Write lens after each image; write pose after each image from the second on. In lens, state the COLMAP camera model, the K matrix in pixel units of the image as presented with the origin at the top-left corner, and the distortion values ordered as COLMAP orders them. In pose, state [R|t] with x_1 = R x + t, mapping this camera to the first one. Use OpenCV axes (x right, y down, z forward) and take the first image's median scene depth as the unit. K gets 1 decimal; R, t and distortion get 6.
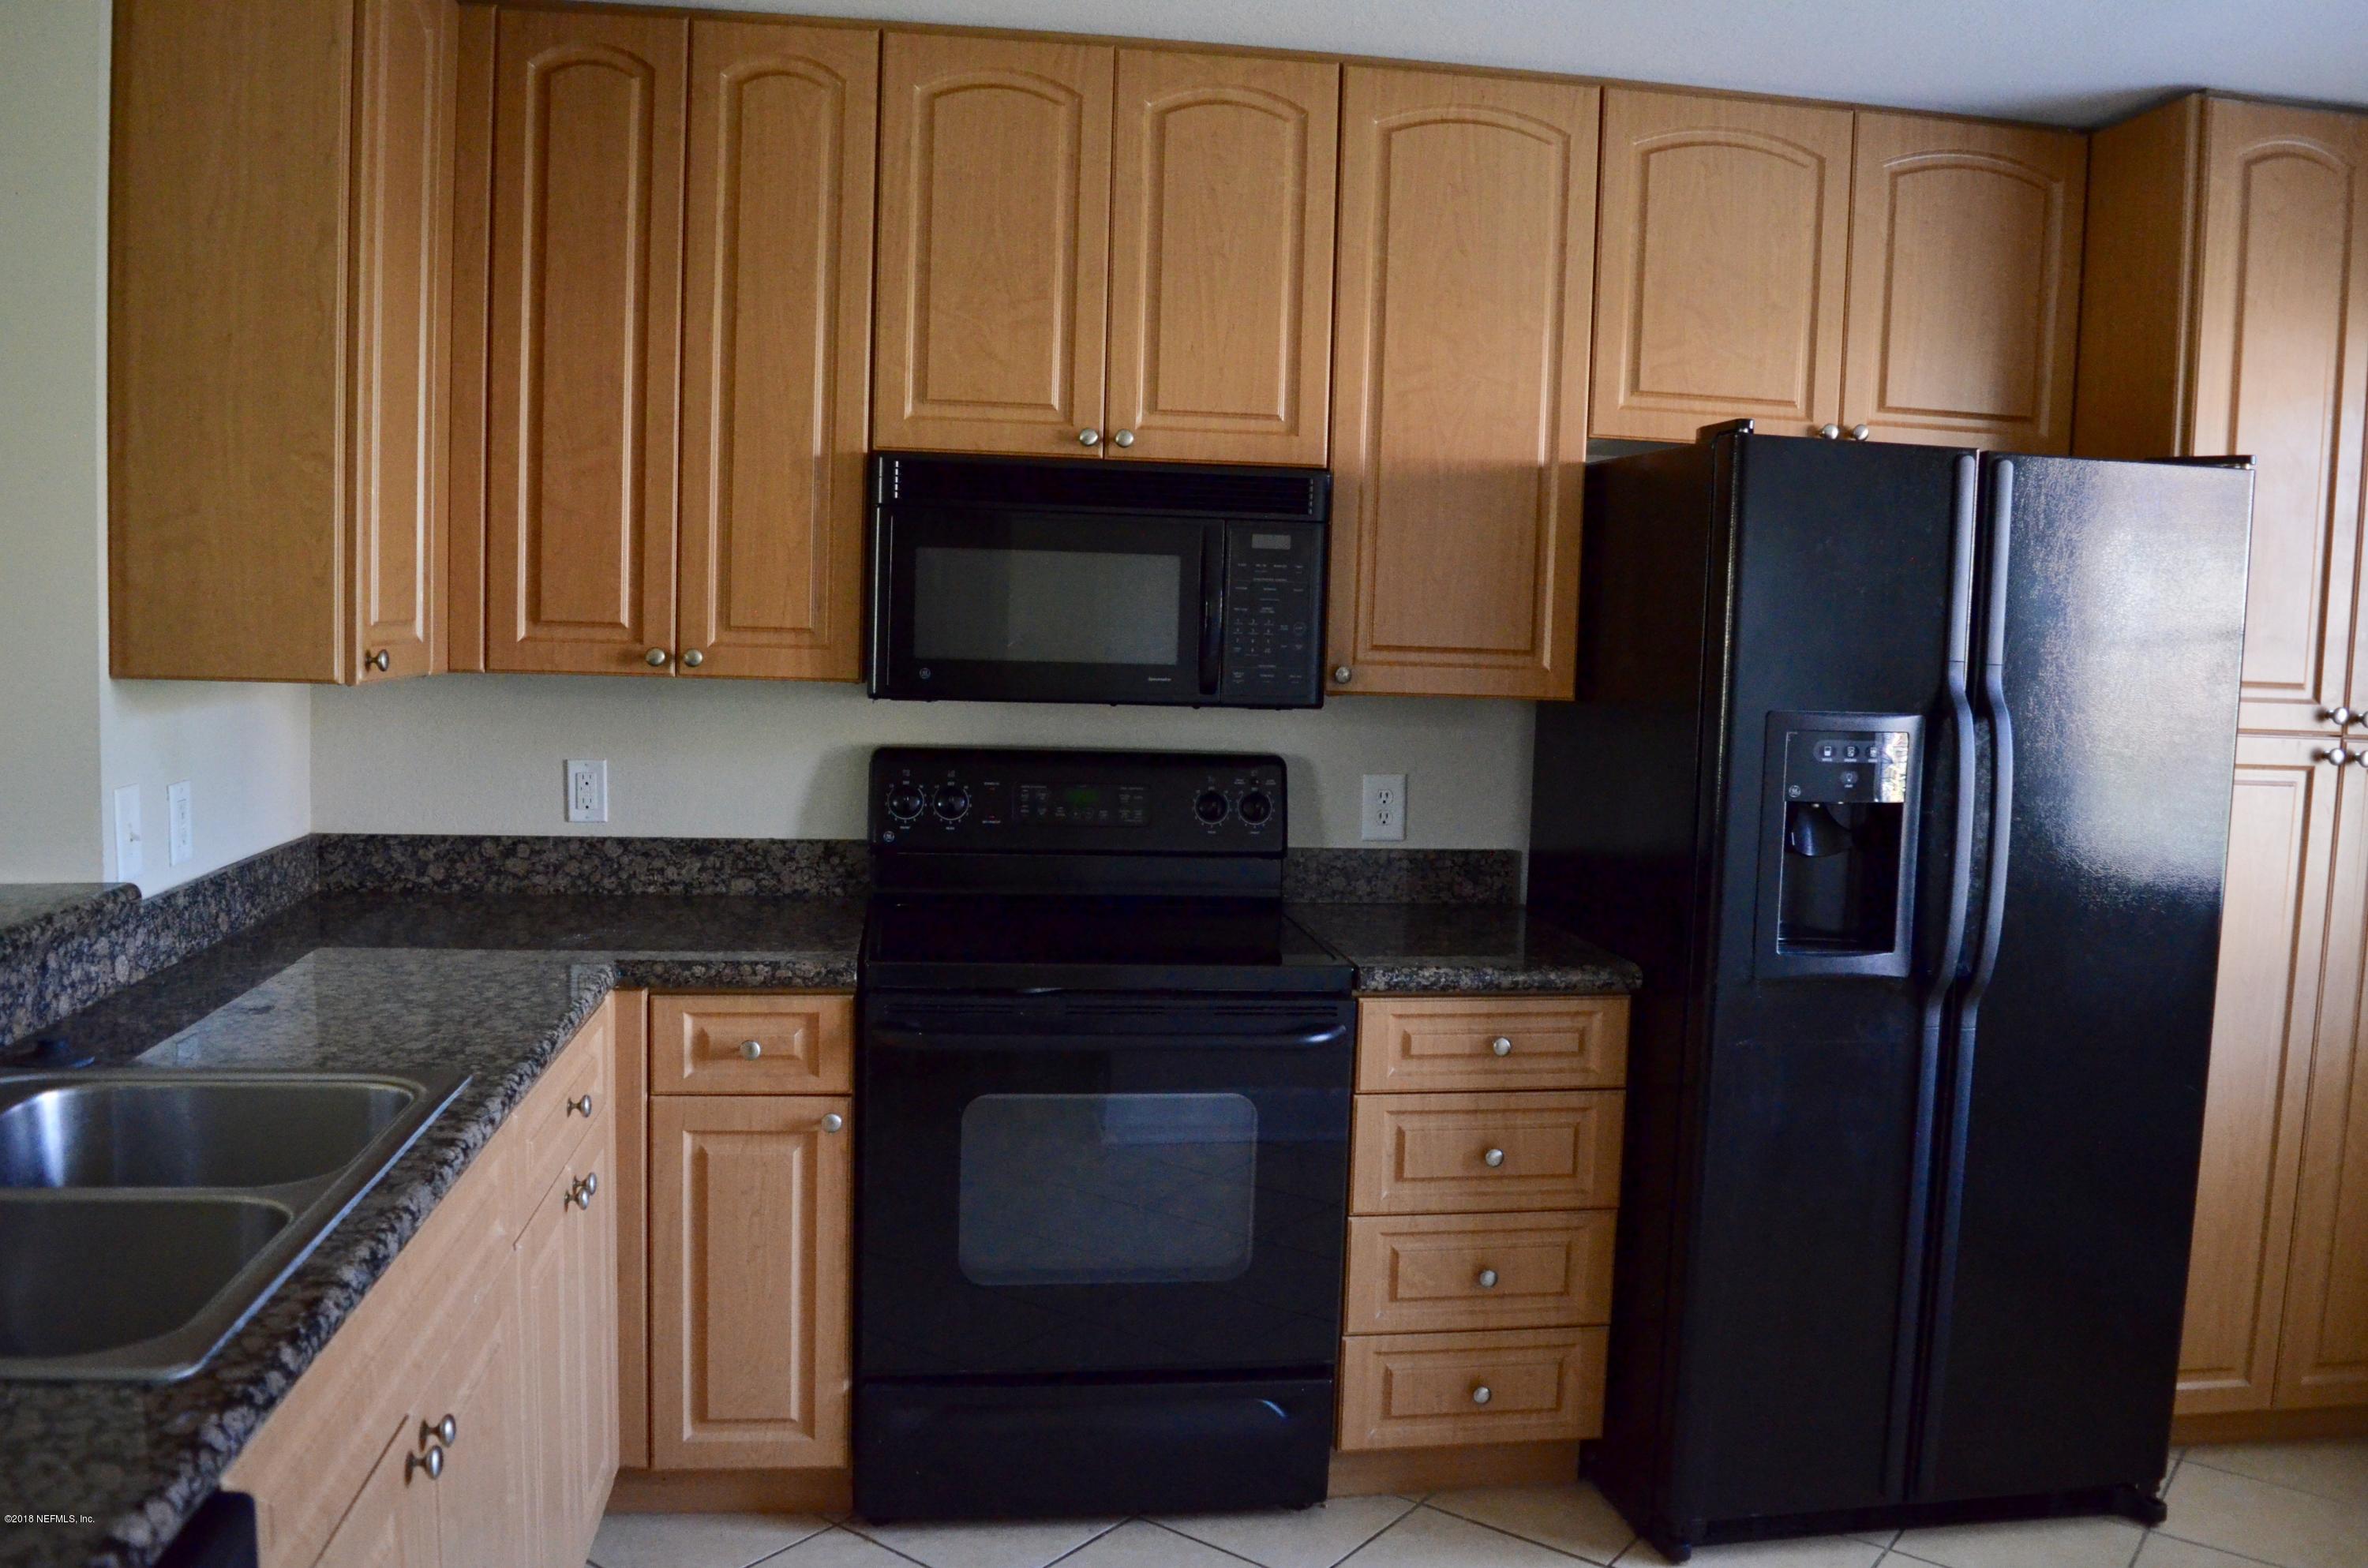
lens RADIAL K [[1844.0, 0, 1190.7], [0, 1844.0, 773.1], [0, 0, 1]] dist [-0.096285, 0.021183]
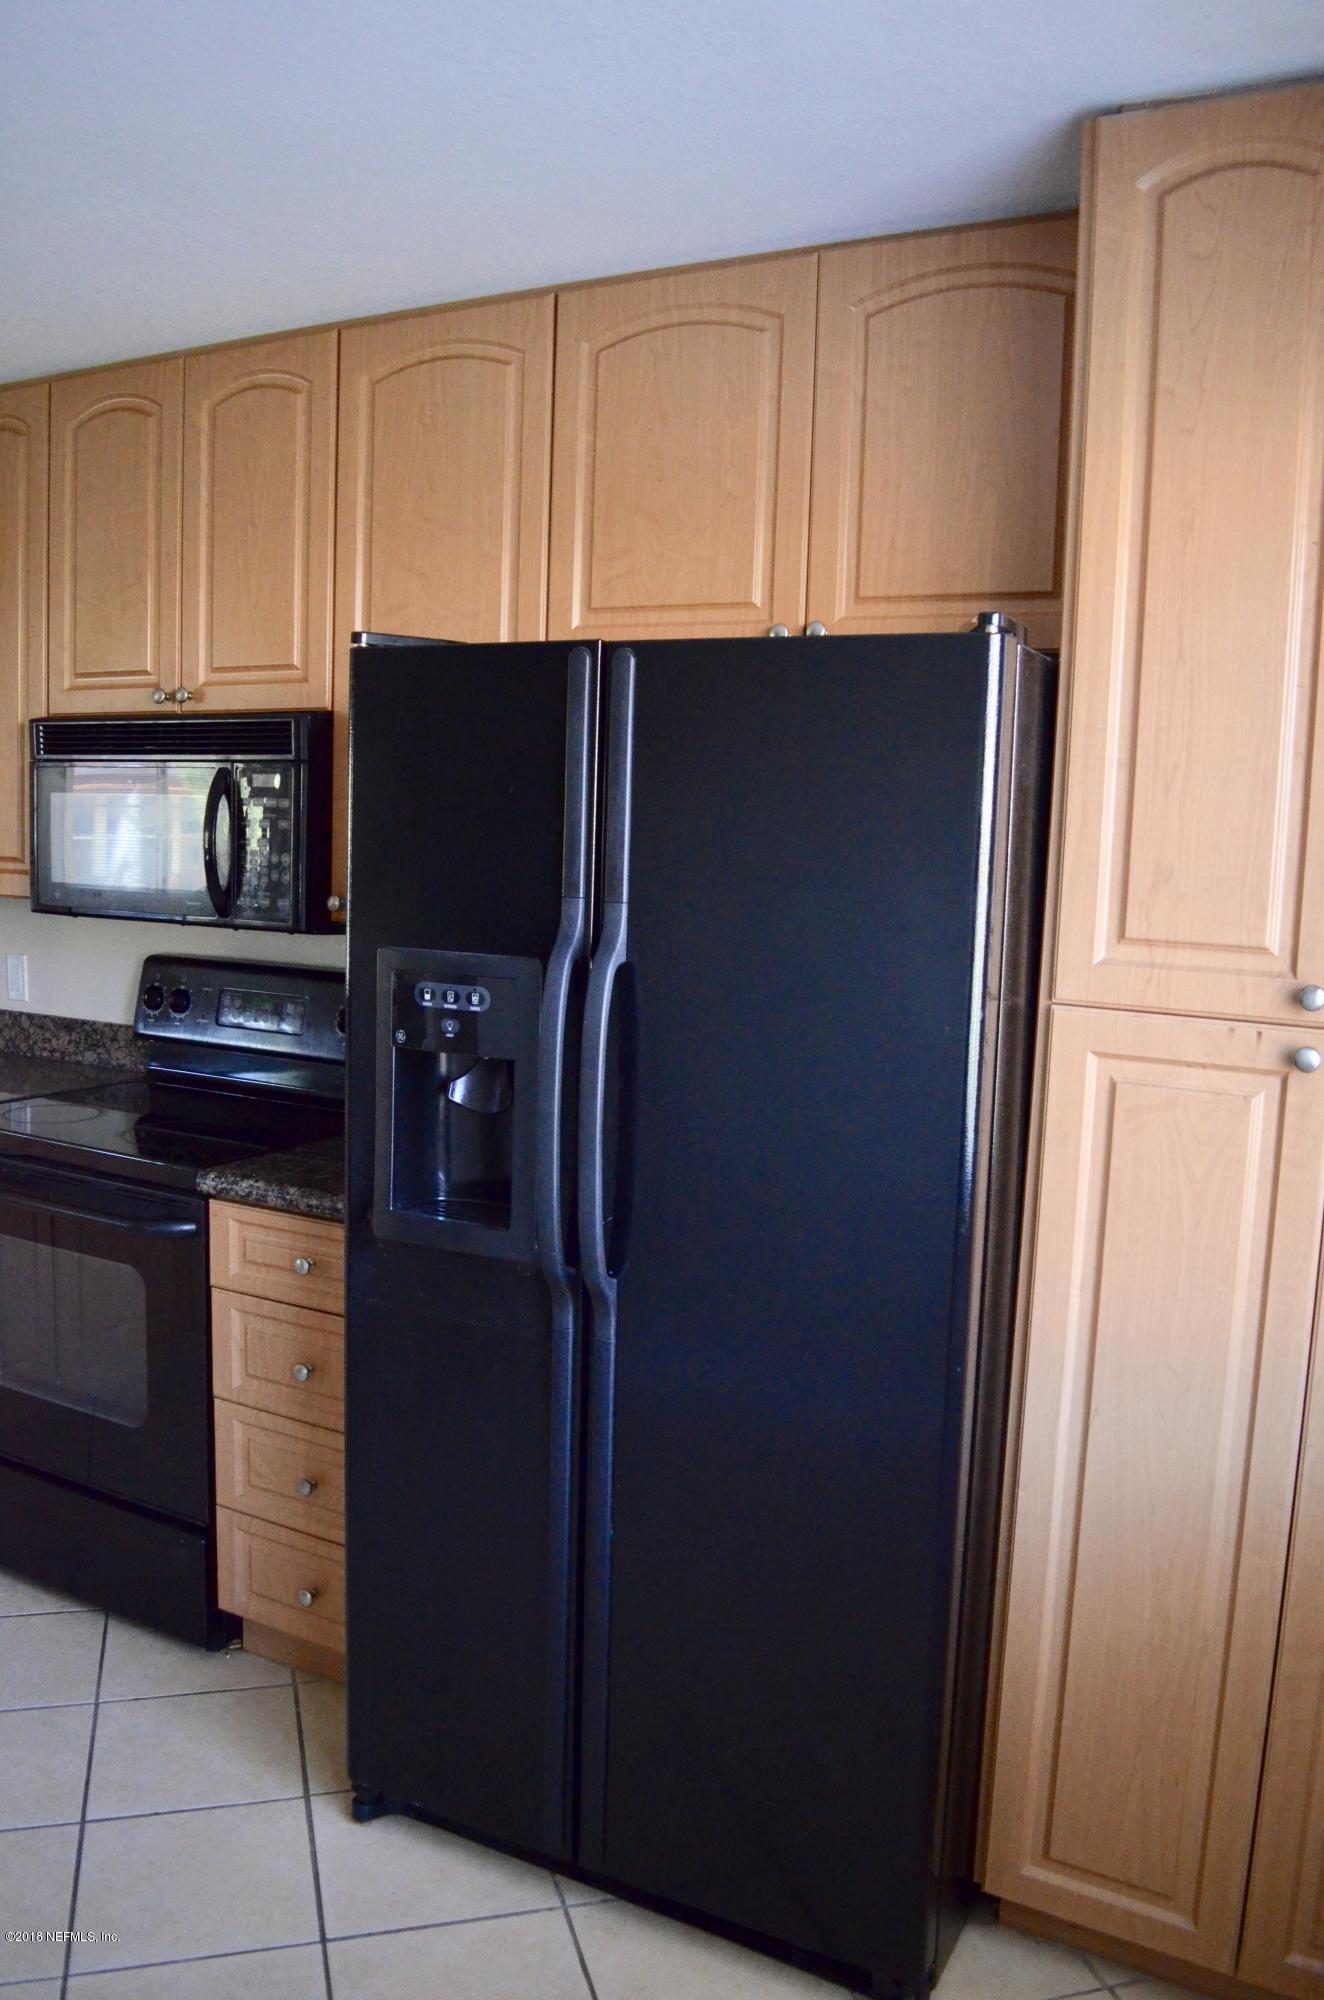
lens RADIAL K [[1557.6, 0, 673.0], [0, 1557.6, 1012.3], [0, 0, 1]] dist [-0.096285, 0.021183]
pose [[0.803525, 0.065678, -0.591637, 0.791112], [-0.059672, 0.997776, 0.029721, -0.029215], [0.592273, 0.011423, 0.805657, 0.400682]]
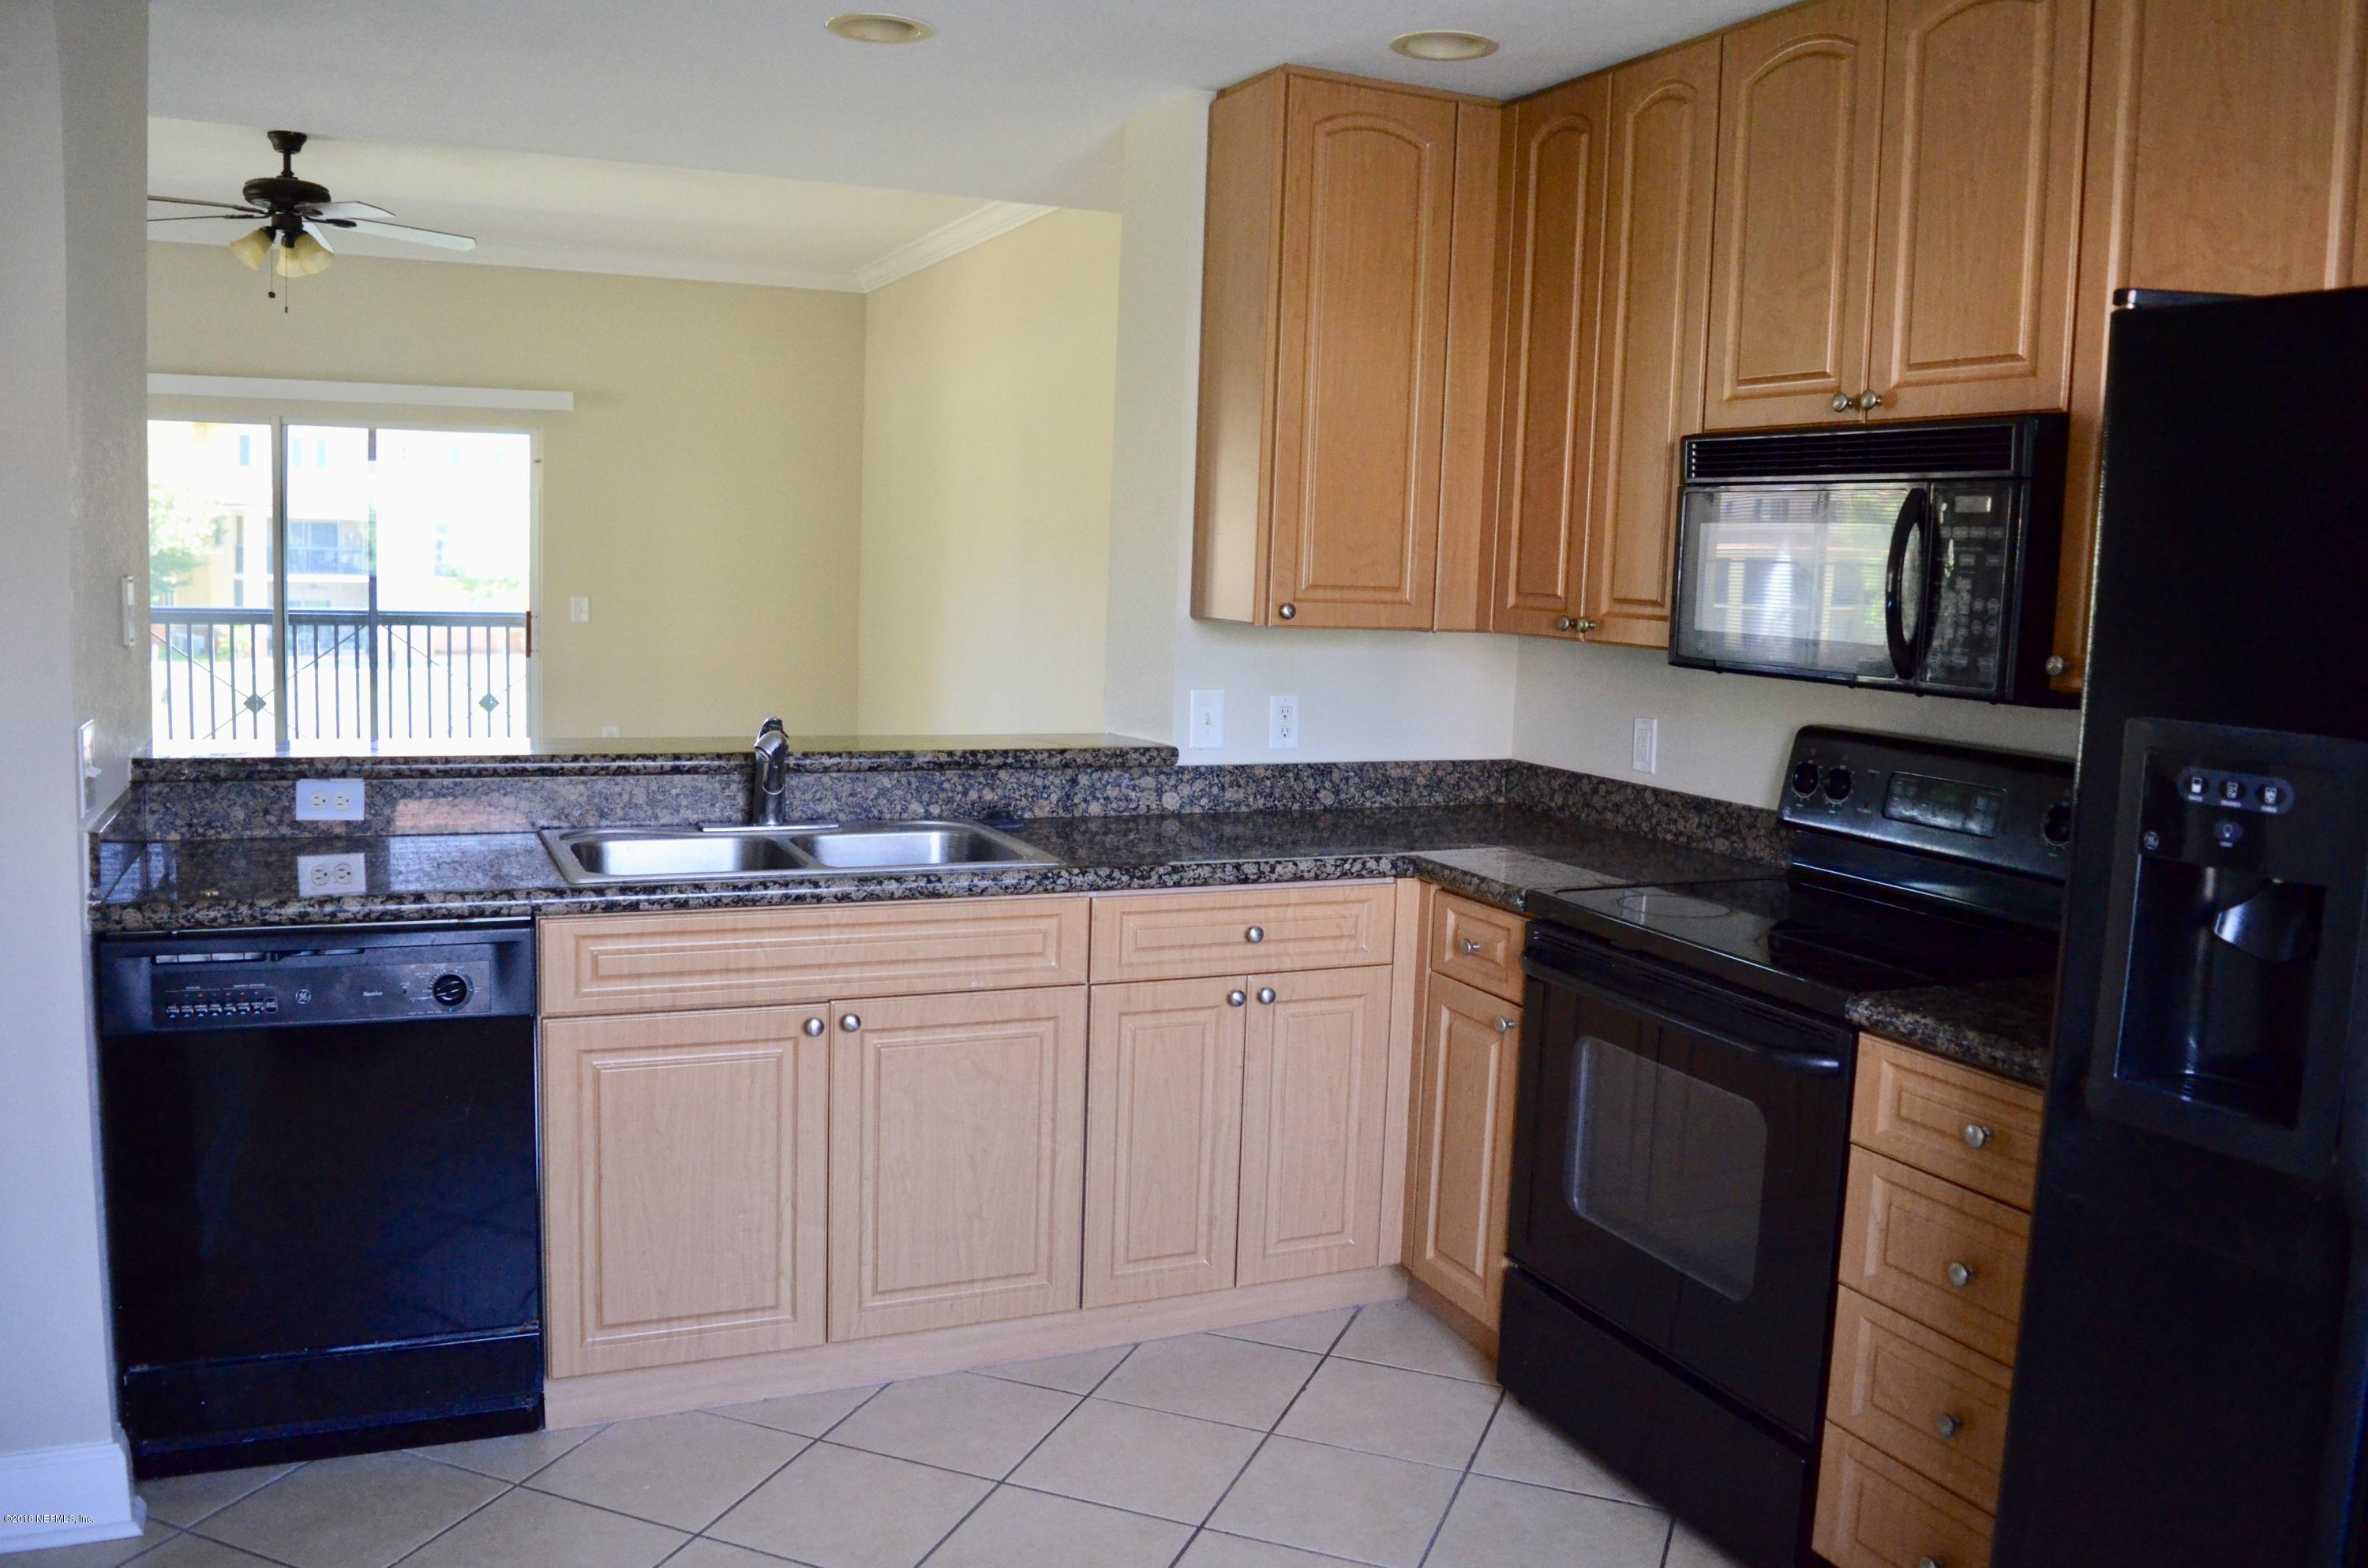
lens RADIAL K [[1844.0, 0, 1190.7], [0, 1844.0, 773.1], [0, 0, 1]] dist [-0.096285, 0.021183]
pose [[0.283598, 0.091675, -0.954551, 0.749143], [-0.109261, 0.992027, 0.062813, -0.015091], [0.952698, 0.086481, 0.291353, 0.419941]]
